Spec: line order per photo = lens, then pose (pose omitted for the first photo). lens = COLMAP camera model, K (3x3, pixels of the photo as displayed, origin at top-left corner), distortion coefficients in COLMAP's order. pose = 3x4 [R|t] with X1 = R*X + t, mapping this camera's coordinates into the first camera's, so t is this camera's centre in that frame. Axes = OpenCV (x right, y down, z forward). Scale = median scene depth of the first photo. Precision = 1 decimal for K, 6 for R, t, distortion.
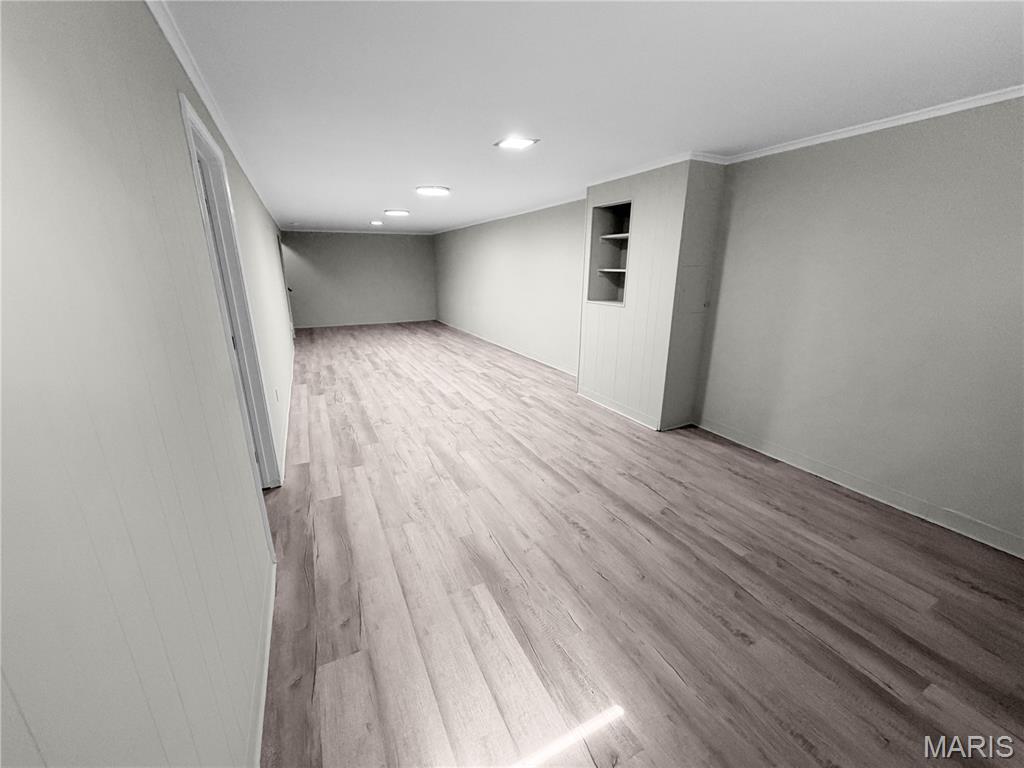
lens RADIAL K [[408.2, 0, 511.1], [0, 408.2, 386.2], [0, 0, 1]] dist [0.000985, -0.000588]
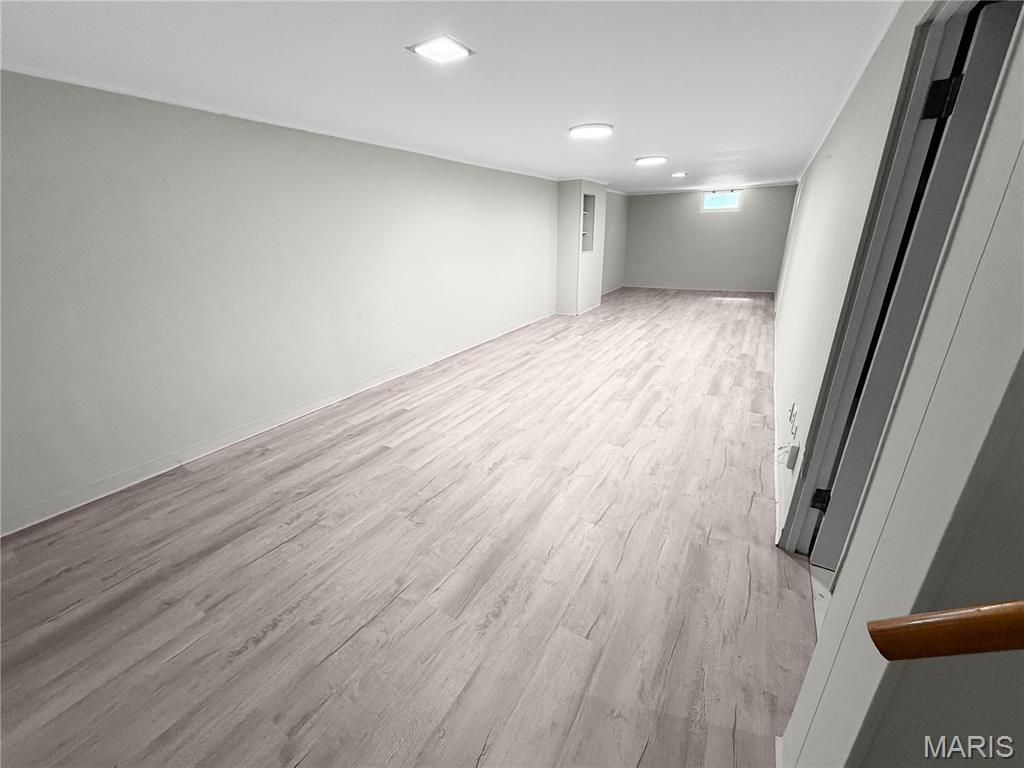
lens RADIAL K [[408.2, 0, 511.7], [0, 408.2, 382.5], [0, 0, 1]] dist [0.000985, -0.000588]
pose [[-0.540965, -0.280159, 0.793012, -0.920651], [0.257219, 0.842600, 0.473143, -0.517822], [-0.800747, 0.459931, -0.383755, 1.771781]]
